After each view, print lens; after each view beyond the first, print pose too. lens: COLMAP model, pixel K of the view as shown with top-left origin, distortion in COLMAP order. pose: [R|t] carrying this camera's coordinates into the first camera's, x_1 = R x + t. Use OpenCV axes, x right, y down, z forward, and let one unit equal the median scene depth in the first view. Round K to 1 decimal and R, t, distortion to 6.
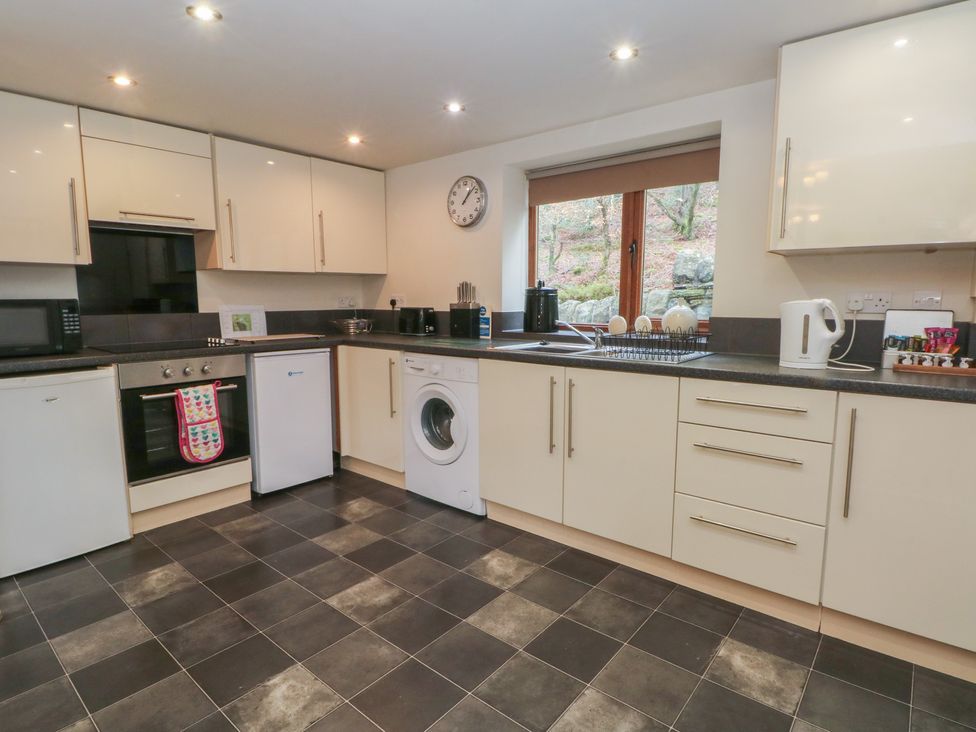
lens RADIAL K [[532.2, 0, 443.6], [0, 532.2, 369.4], [0, 0, 1]] dist [-0.026460, -0.000234]
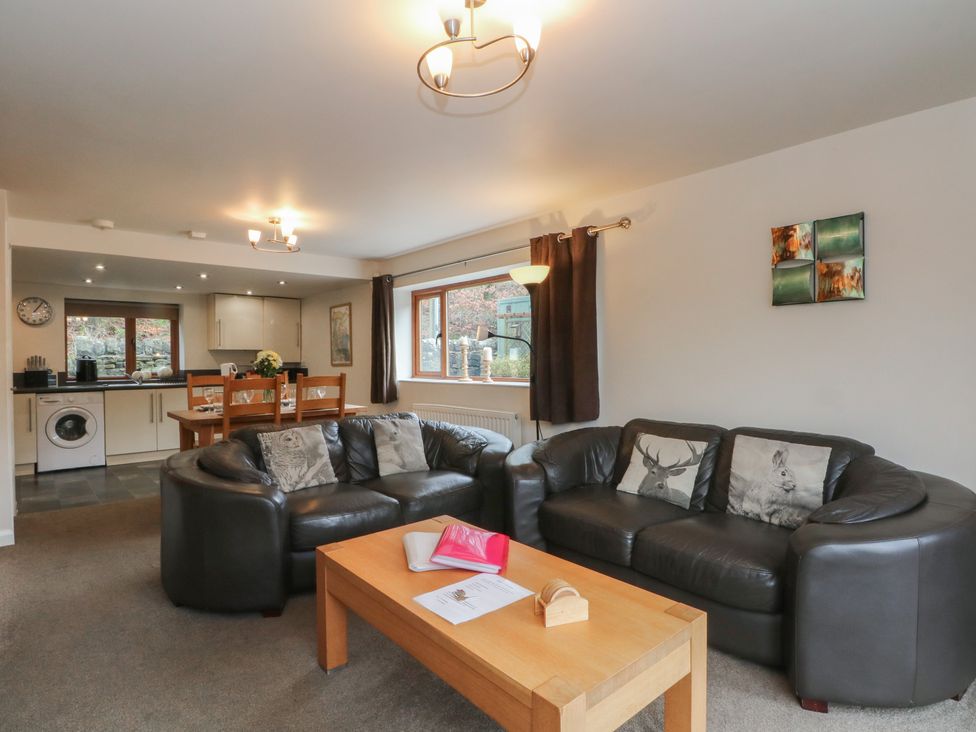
lens RADIAL K [[539.4, 0, 503.4], [0, 539.4, 361.5], [0, 0, 1]] dist [0.009204, -0.019182]
pose [[0.105048, -0.002246, 0.994465, -1.684565], [0.141794, 0.989814, -0.012742, 0.103733], [-0.984307, 0.142348, 0.104297, -0.759087]]
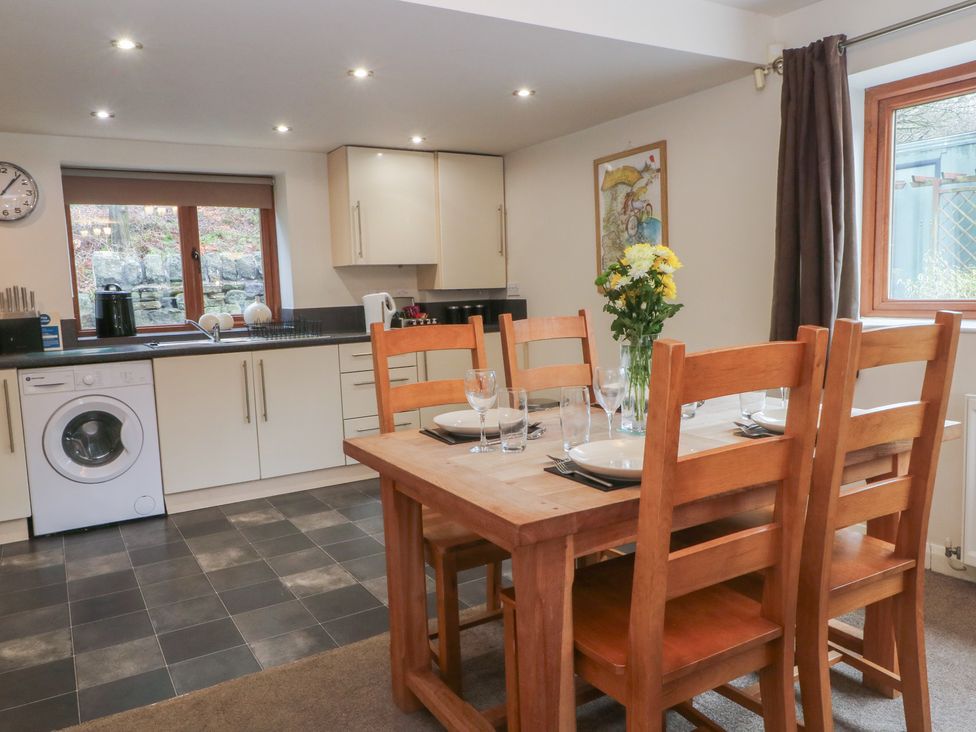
lens RADIAL K [[758.7, 0, 514.4], [0, 758.7, 361.1], [0, 0, 1]] dist [0.003611, -0.000389]
pose [[0.276703, -0.101500, 0.955580, -0.968761], [0.163539, 0.984874, 0.057256, 0.012307], [-0.946937, 0.140432, 0.289117, -0.082765]]
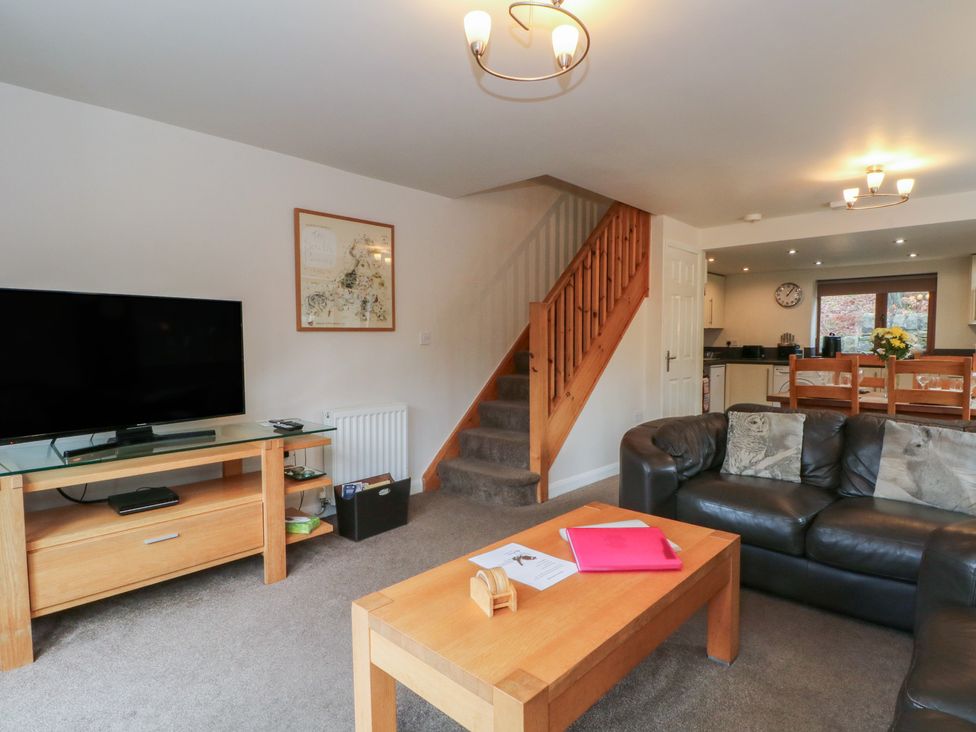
lens RADIAL K [[532.2, 0, 443.6], [0, 532.2, 369.4], [0, 0, 1]] dist [-0.026460, -0.000234]
pose [[0.998135, 0.004594, -0.060865, -1.248742], [-0.009368, 0.996879, -0.078390, 0.158661], [0.060315, 0.078814, 0.995063, -1.176448]]
